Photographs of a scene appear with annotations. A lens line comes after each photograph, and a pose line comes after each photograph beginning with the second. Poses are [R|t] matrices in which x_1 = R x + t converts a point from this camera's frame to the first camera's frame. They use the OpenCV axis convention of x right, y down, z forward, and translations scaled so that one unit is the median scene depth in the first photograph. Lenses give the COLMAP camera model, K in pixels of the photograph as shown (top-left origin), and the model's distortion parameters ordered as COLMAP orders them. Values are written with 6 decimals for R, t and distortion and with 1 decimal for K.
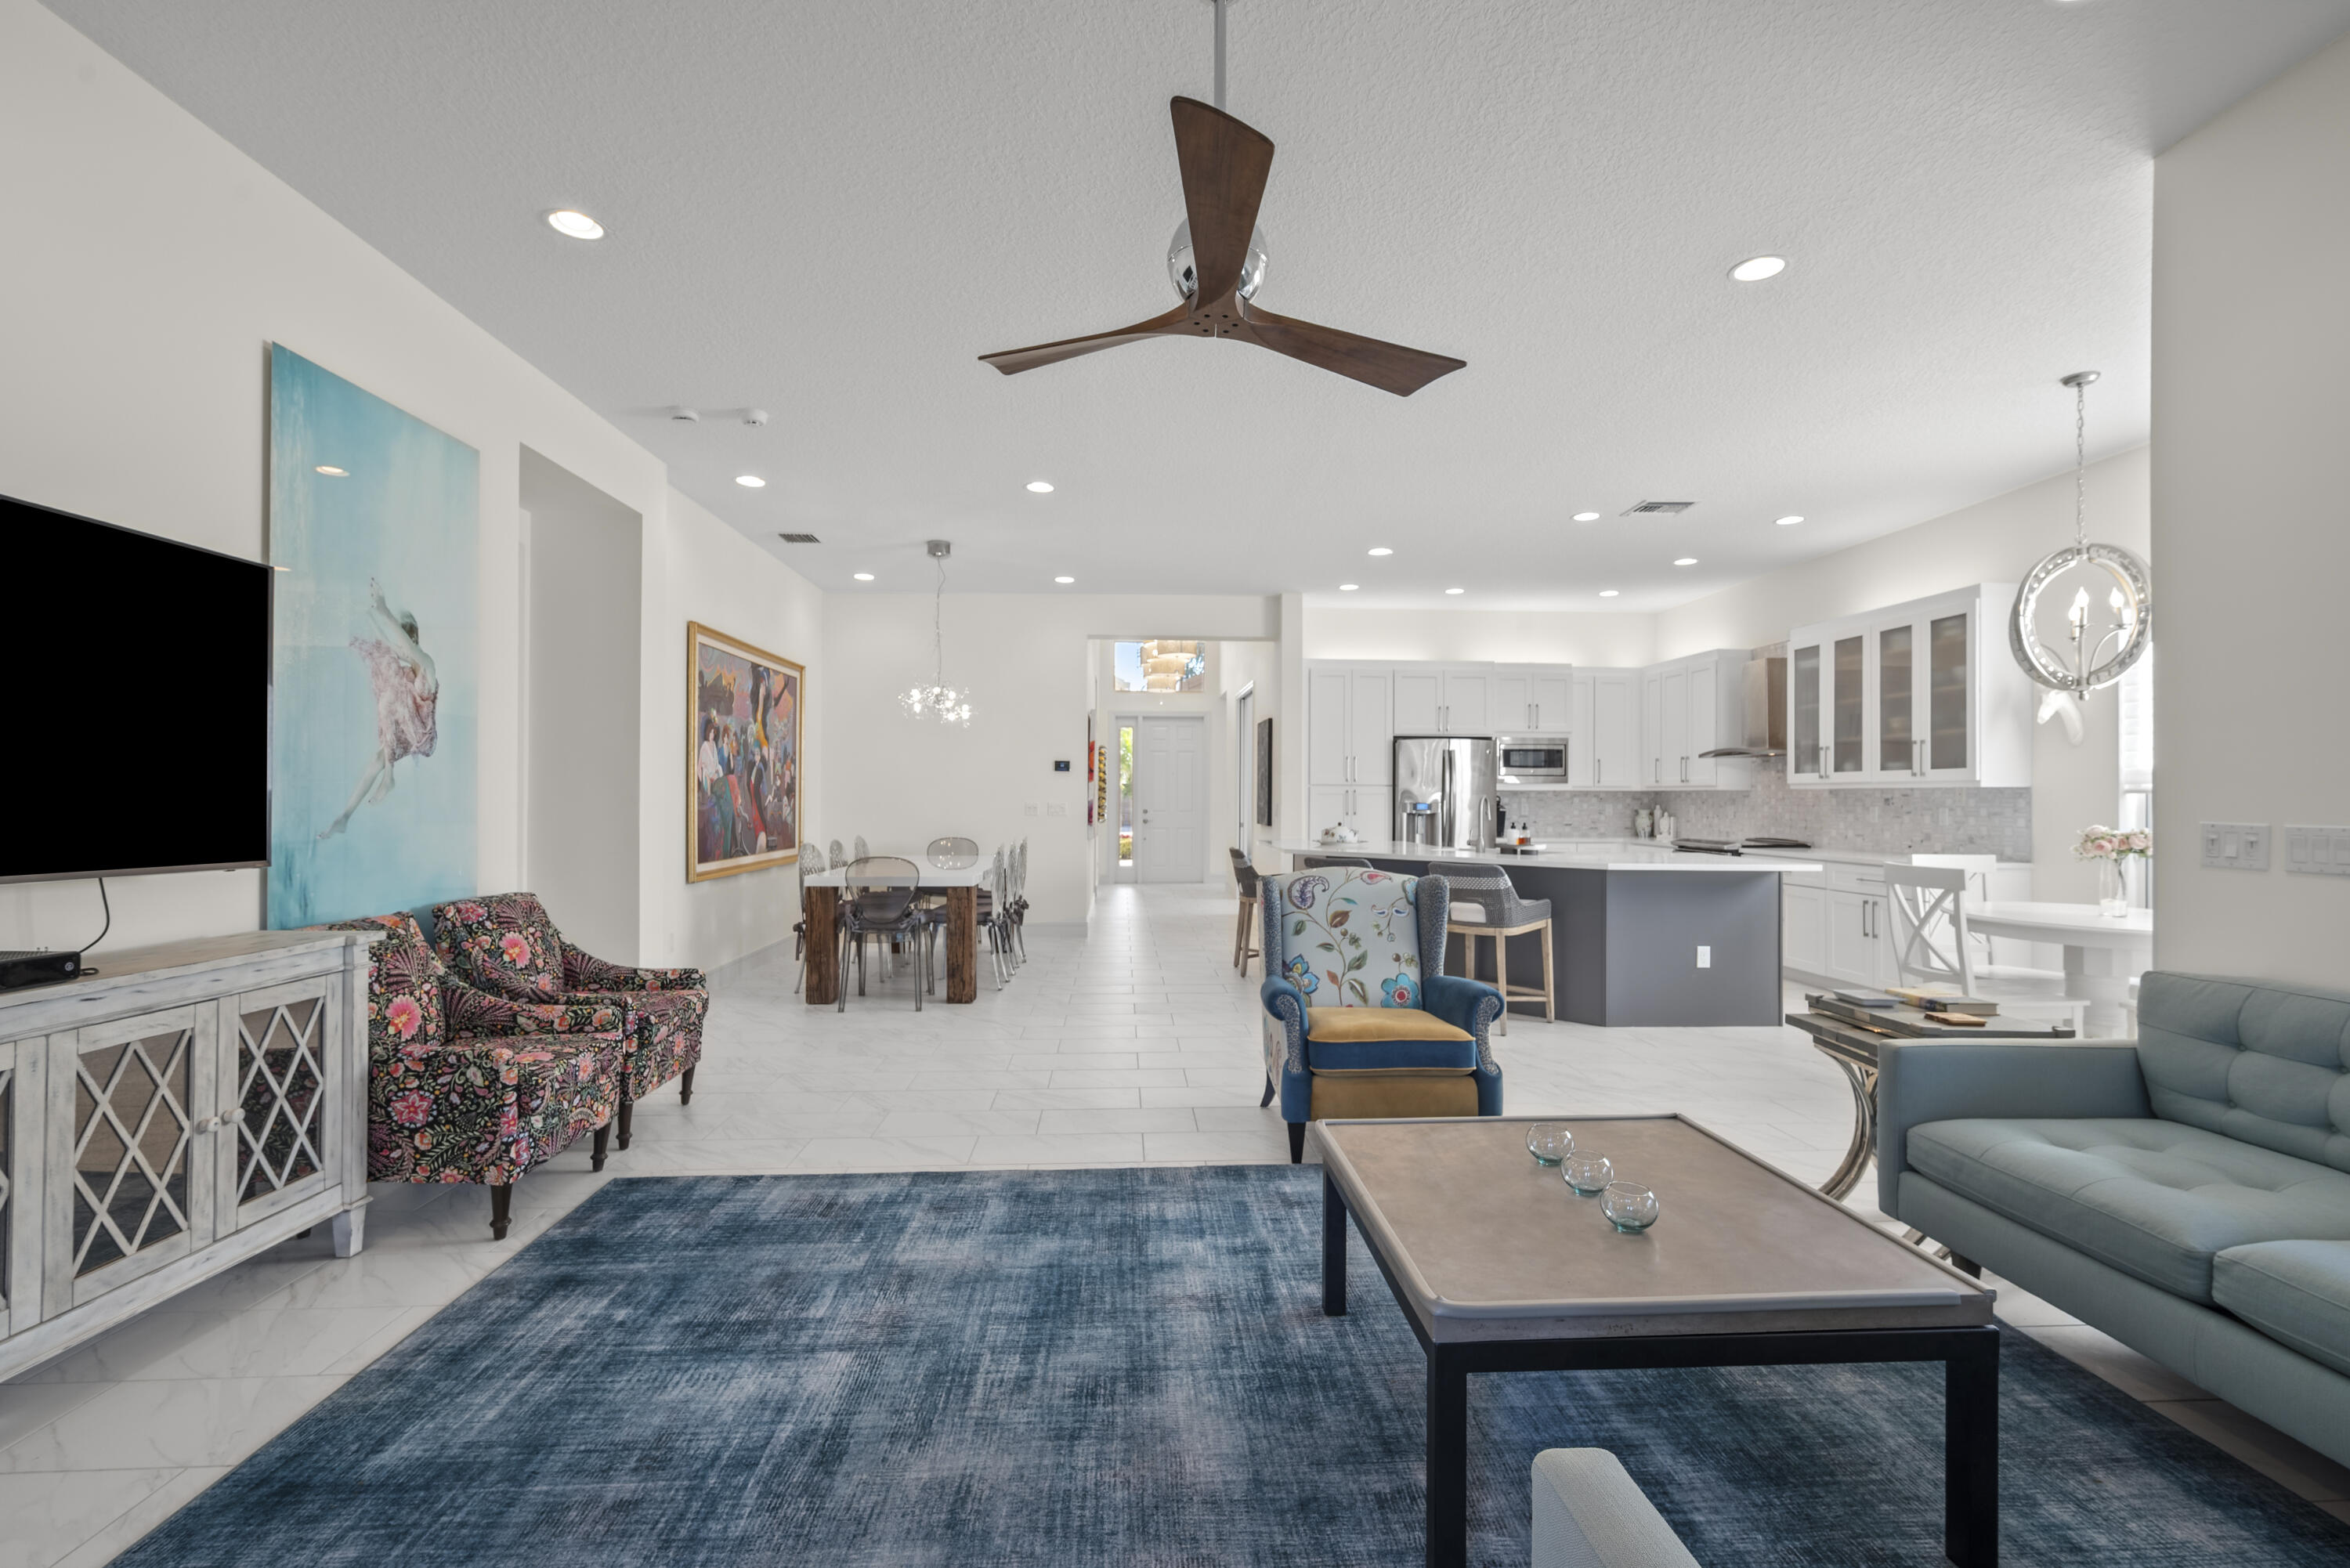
lens RADIAL K [[1026.0, 0, 1181.4], [0, 1026.0, 790.2], [0, 0, 1]] dist [-0.000644, 0.000346]
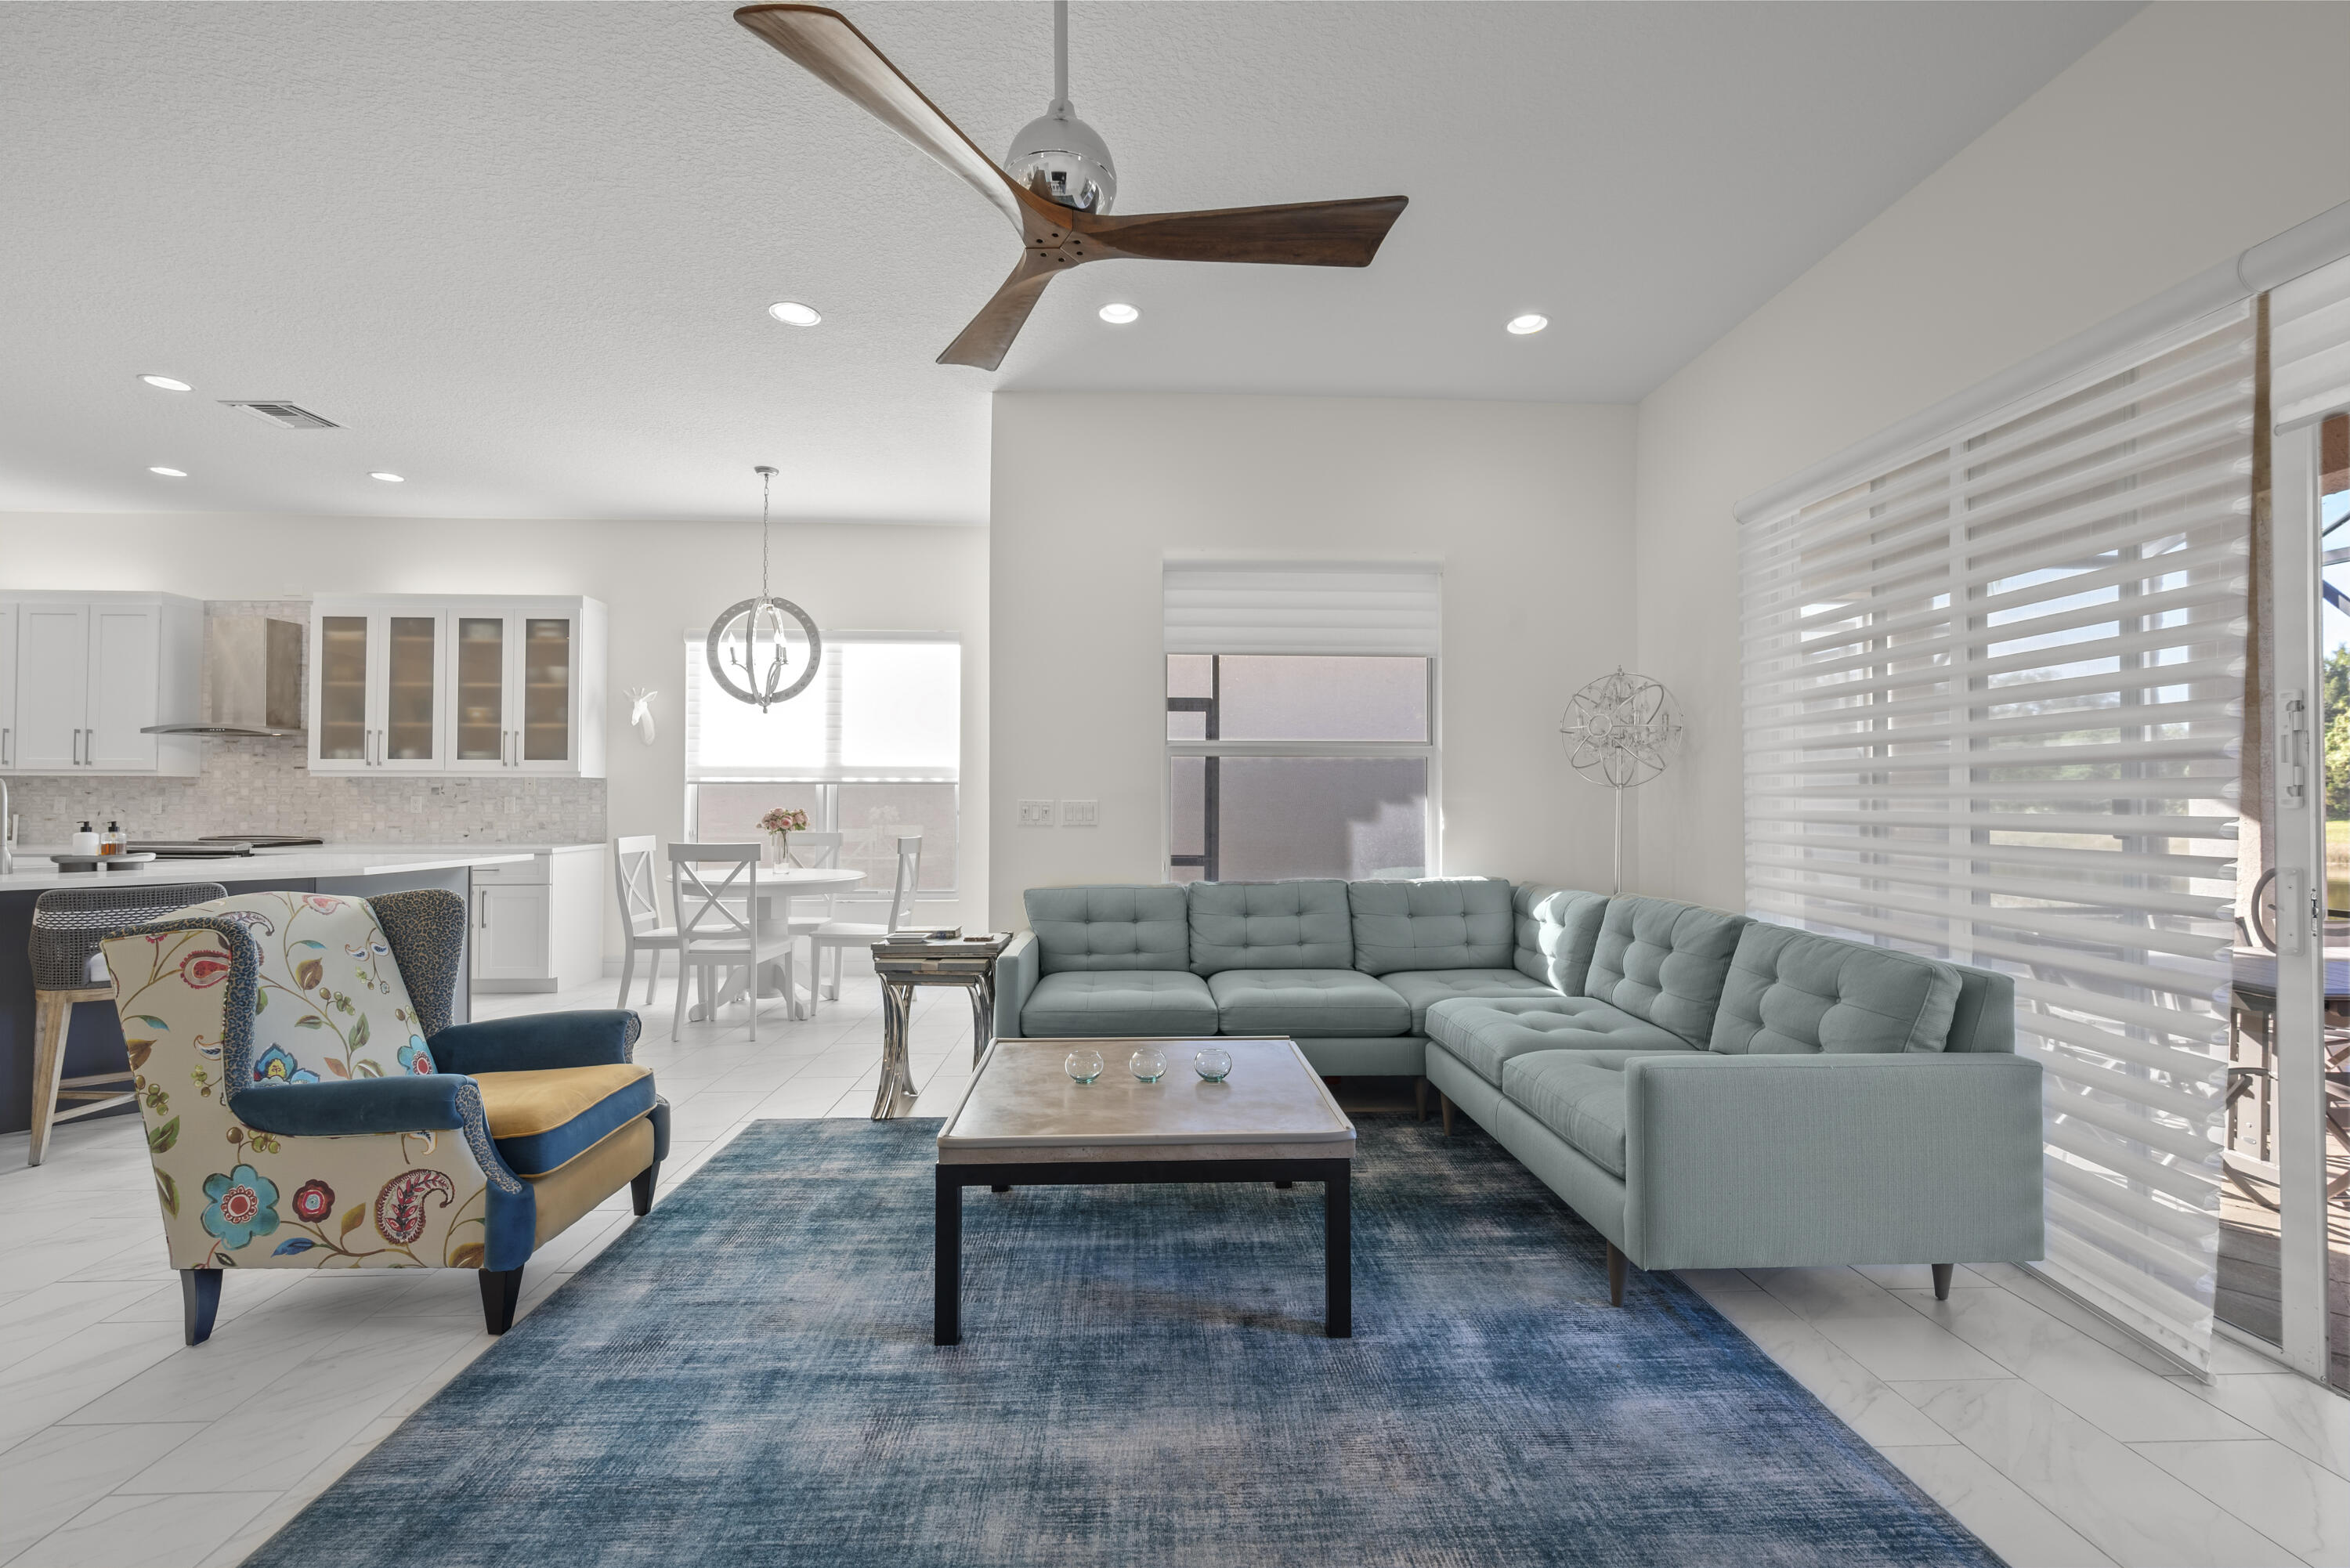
lens RADIAL K [[1018.7, 0, 1177.8], [0, 1018.7, 779.7], [0, 0, 1]] dist [-0.001365, 0.000216]
pose [[0.015891, 0.013129, 0.999788, -0.299465], [-0.008807, 0.999877, -0.012990, 0.007549], [-0.999835, -0.008598, 0.016005, 0.309368]]
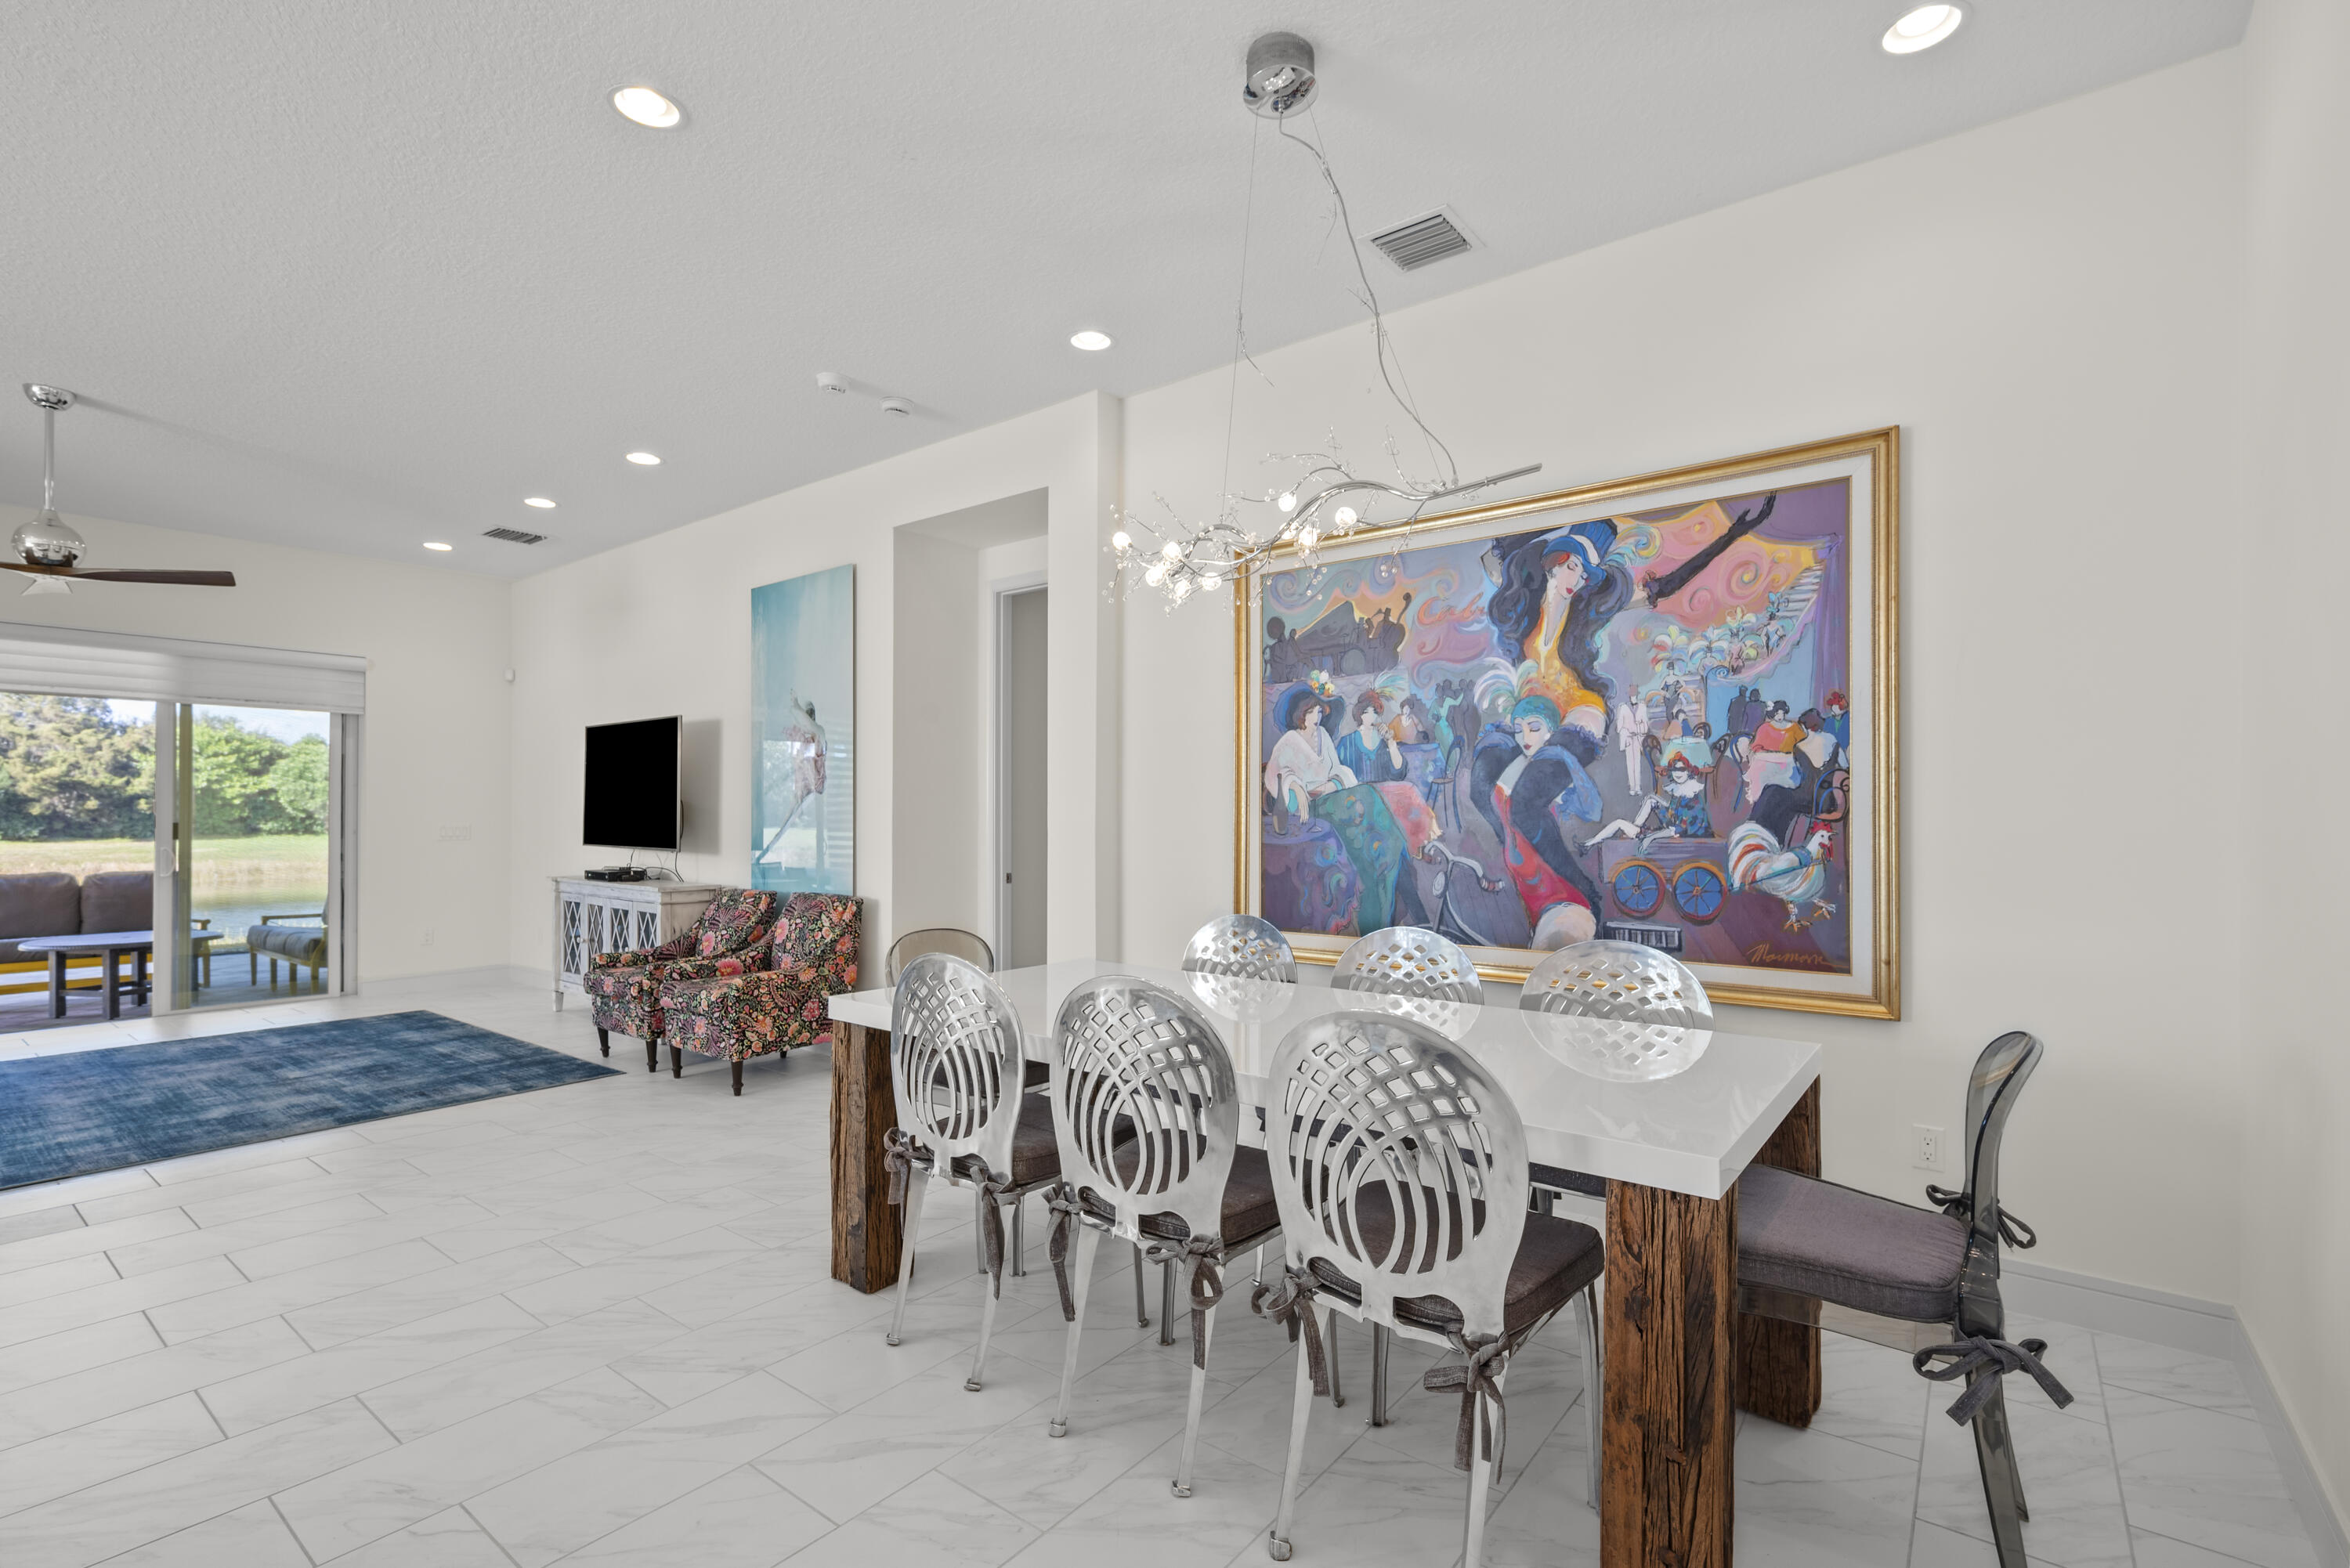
lens RADIAL K [[1060.5, 0, 1182.3], [0, 1060.5, 814.5], [0, 0, 1]] dist [-0.001447, -0.000864]
pose [[-0.656960, -0.007476, -0.753889, 0.046863], [0.001144, 0.999940, -0.010913, 0.008600], [0.753925, -0.008032, -0.656912, 1.397013]]
